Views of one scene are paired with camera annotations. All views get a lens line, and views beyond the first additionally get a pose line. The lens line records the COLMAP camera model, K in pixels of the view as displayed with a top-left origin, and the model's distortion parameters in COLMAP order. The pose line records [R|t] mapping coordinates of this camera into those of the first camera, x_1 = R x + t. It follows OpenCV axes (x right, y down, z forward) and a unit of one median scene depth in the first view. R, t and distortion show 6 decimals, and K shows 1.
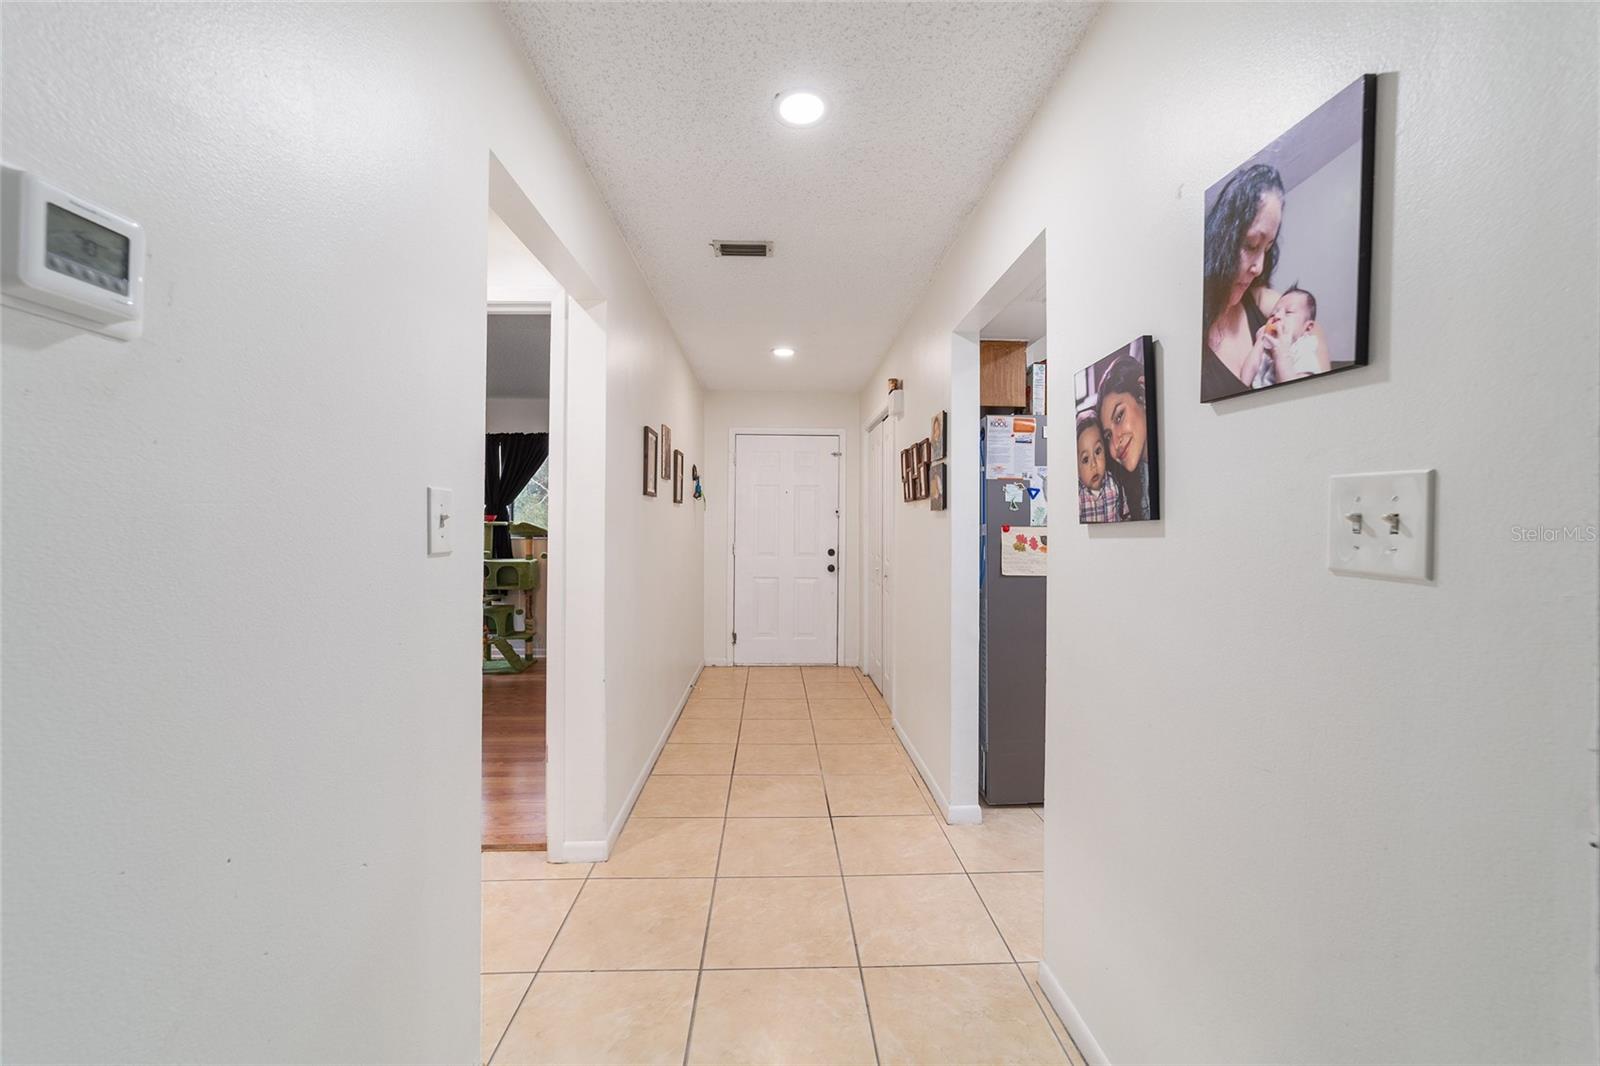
lens RADIAL K [[616.0, 0, 794.3], [0, 616.0, 533.3], [0, 0, 1]] dist [-0.012519, 0.005328]
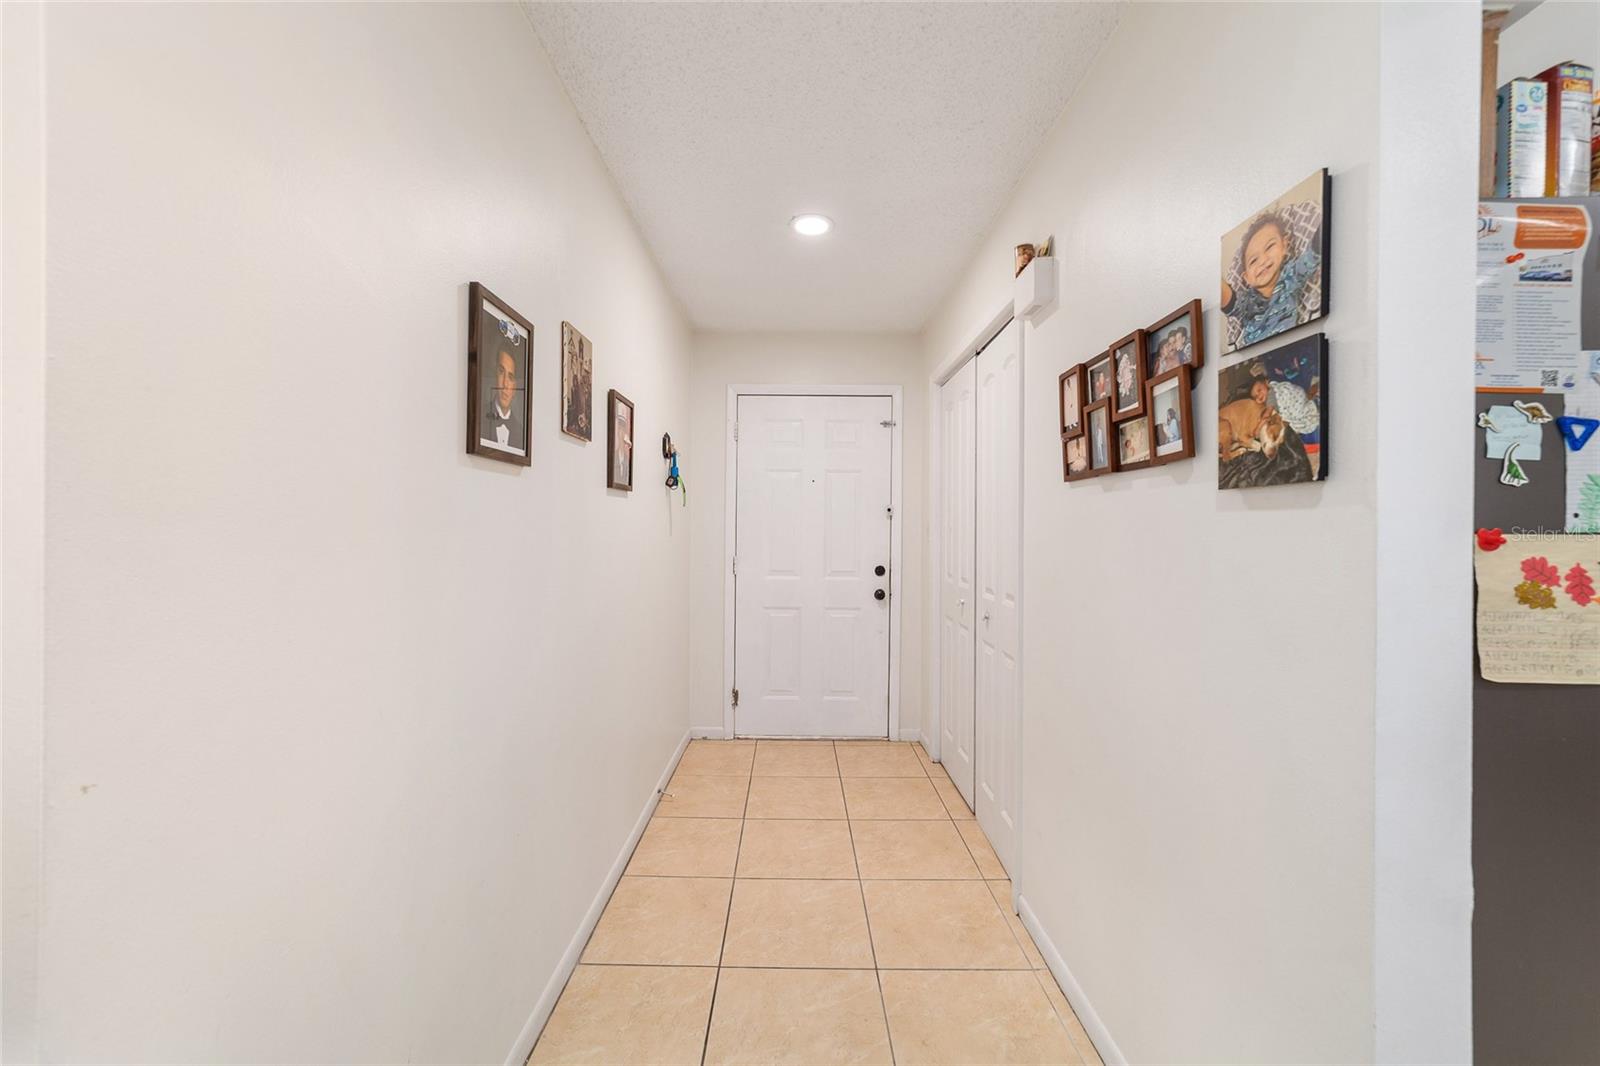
lens RADIAL K [[616.0, 0, 798.5], [0, 616.0, 532.6], [0, 0, 1]] dist [-0.012519, 0.005328]
pose [[0.999599, 0.001171, -0.028284, -0.010785], [-0.001442, 0.999953, -0.009579, -0.004451], [0.028271, 0.009616, 0.999554, 0.375828]]
